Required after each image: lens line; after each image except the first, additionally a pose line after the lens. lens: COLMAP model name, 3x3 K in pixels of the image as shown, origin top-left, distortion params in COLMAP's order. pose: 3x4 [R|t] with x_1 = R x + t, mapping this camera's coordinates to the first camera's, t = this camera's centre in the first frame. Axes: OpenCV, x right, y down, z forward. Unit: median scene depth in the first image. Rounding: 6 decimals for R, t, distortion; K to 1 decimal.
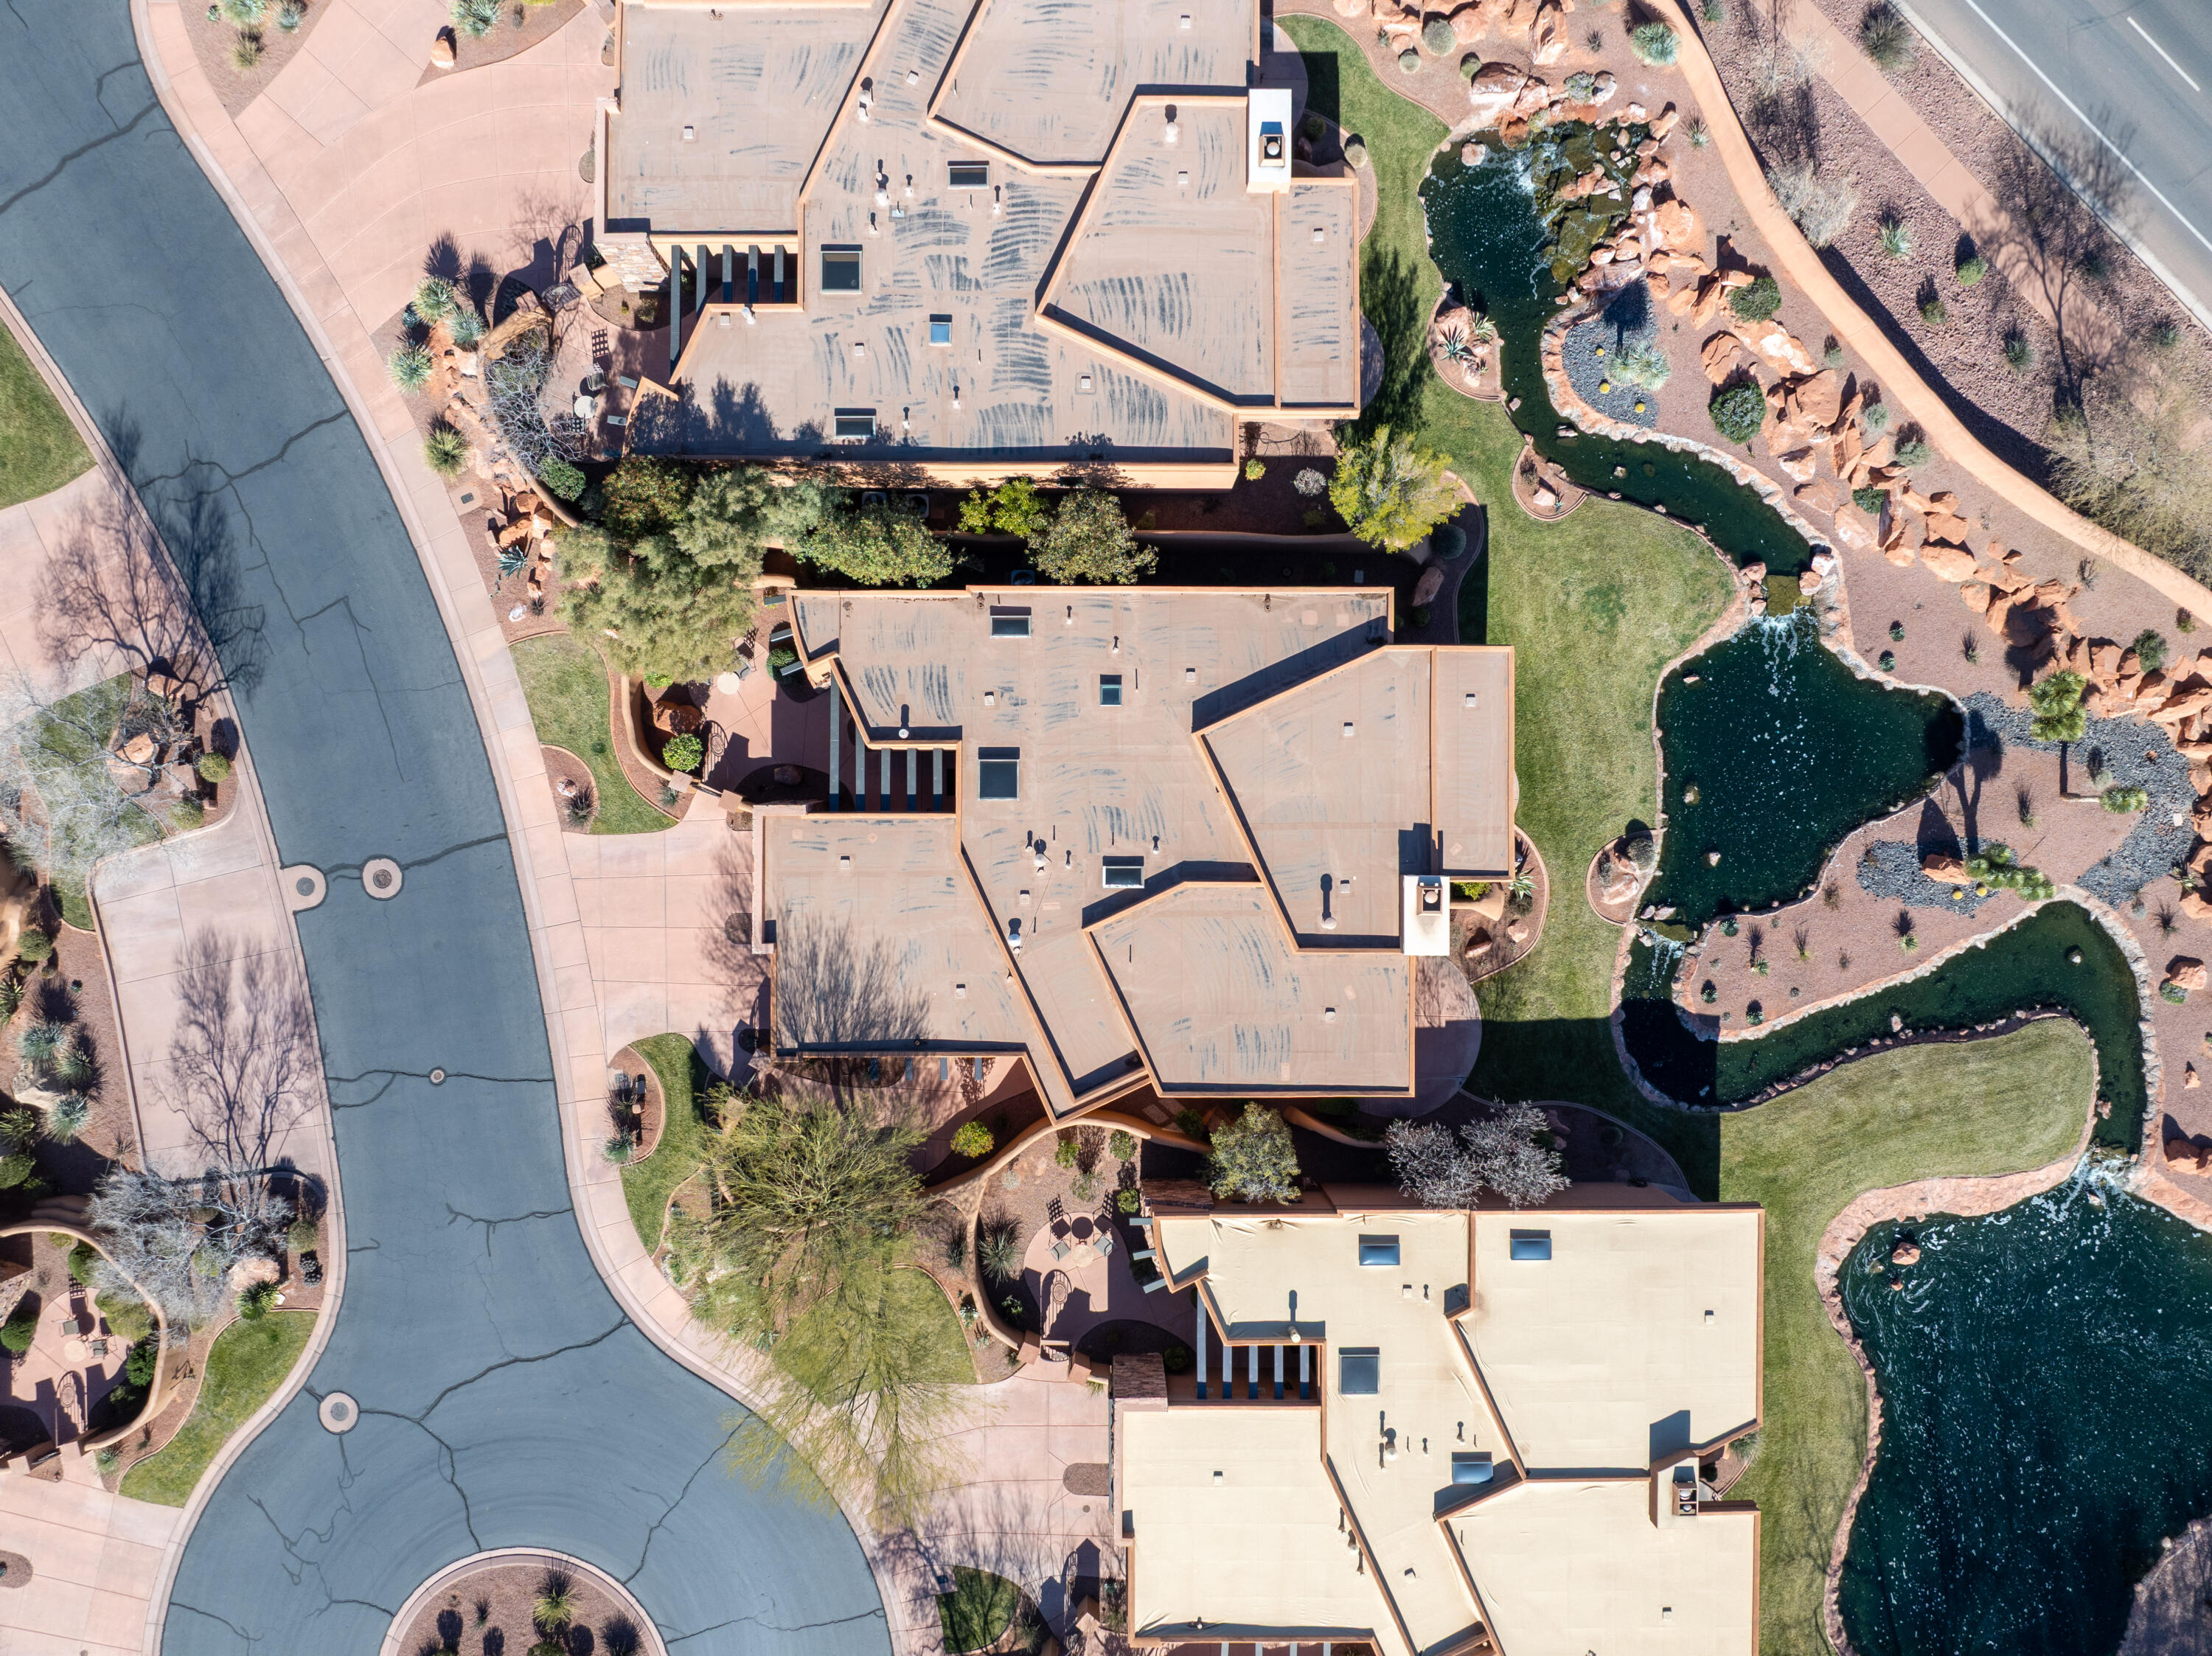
lens RADIAL K [[1571.2, 0, 1128.8], [0, 1571.2, 830.1], [0, 0, 1]] dist [-0.051695, 0.024923]
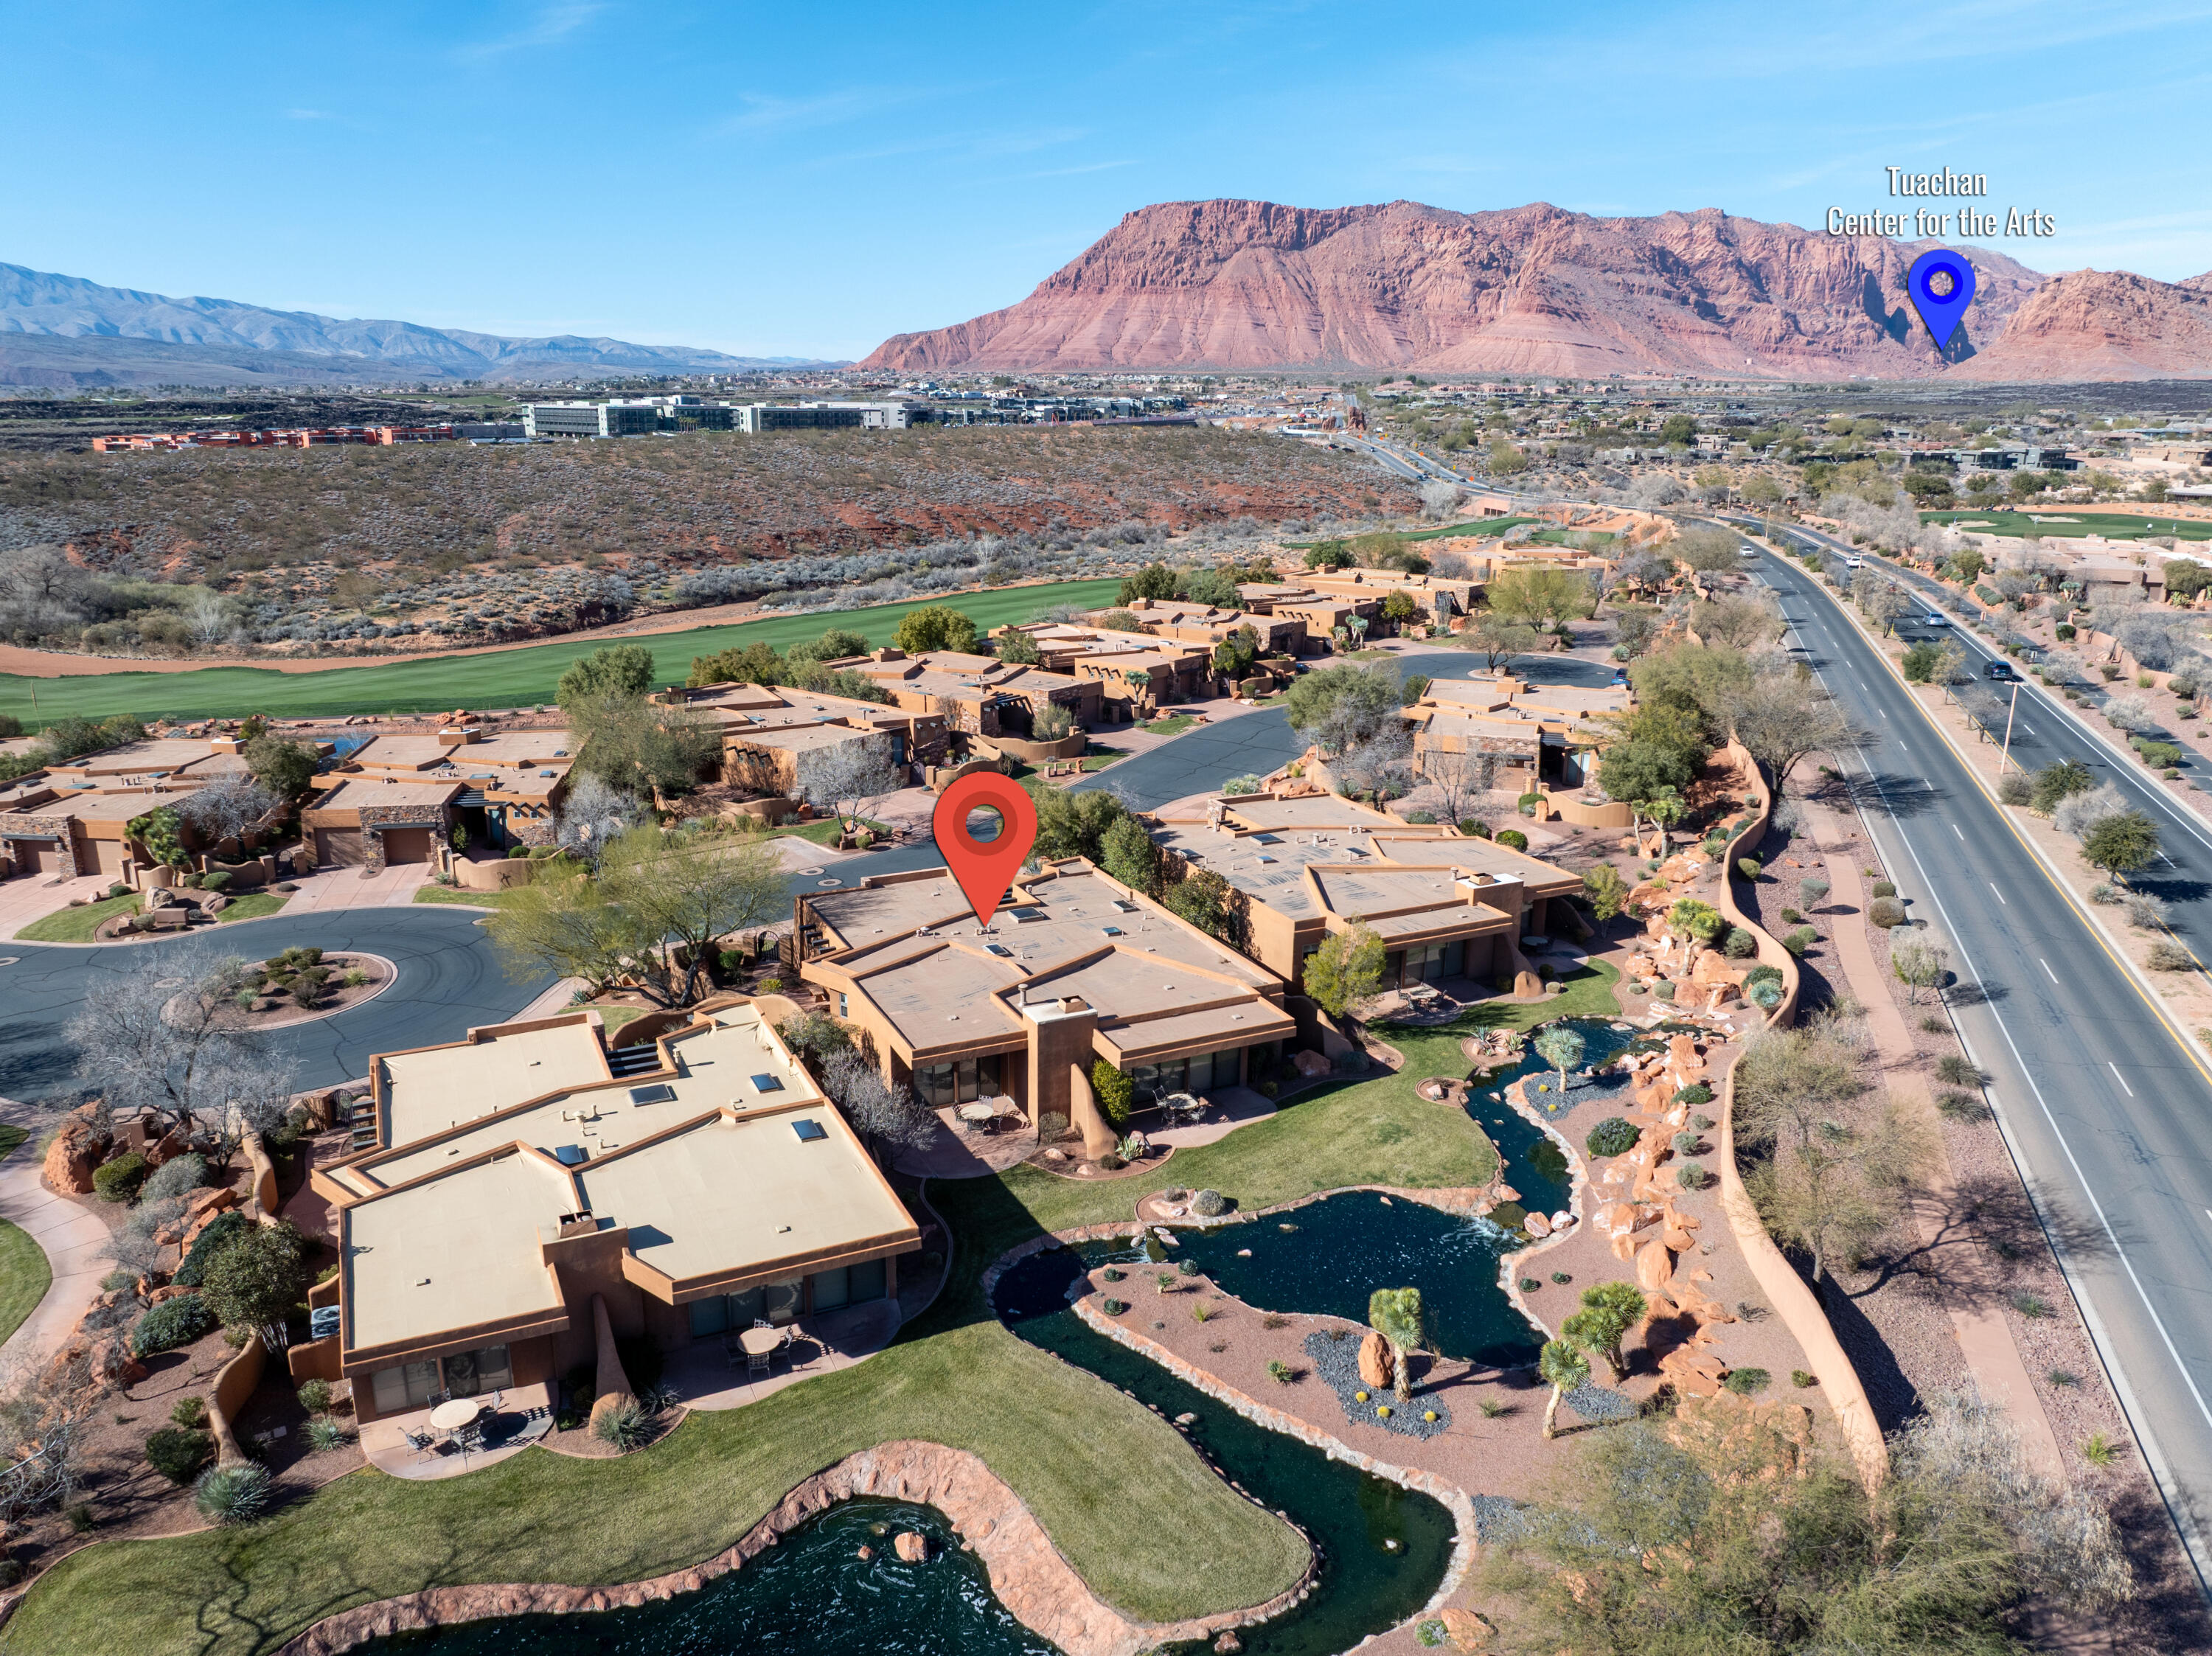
lens RADIAL K [[1571.2, 0, 1125.1], [0, 1571.2, 832.9], [0, 0, 1]] dist [-0.051695, 0.024923]
pose [[0.445487, 0.224228, -0.866754, 1.121989], [-0.895288, 0.112939, -0.430935, 0.469599], [0.001263, 0.967970, 0.251062, 0.518806]]
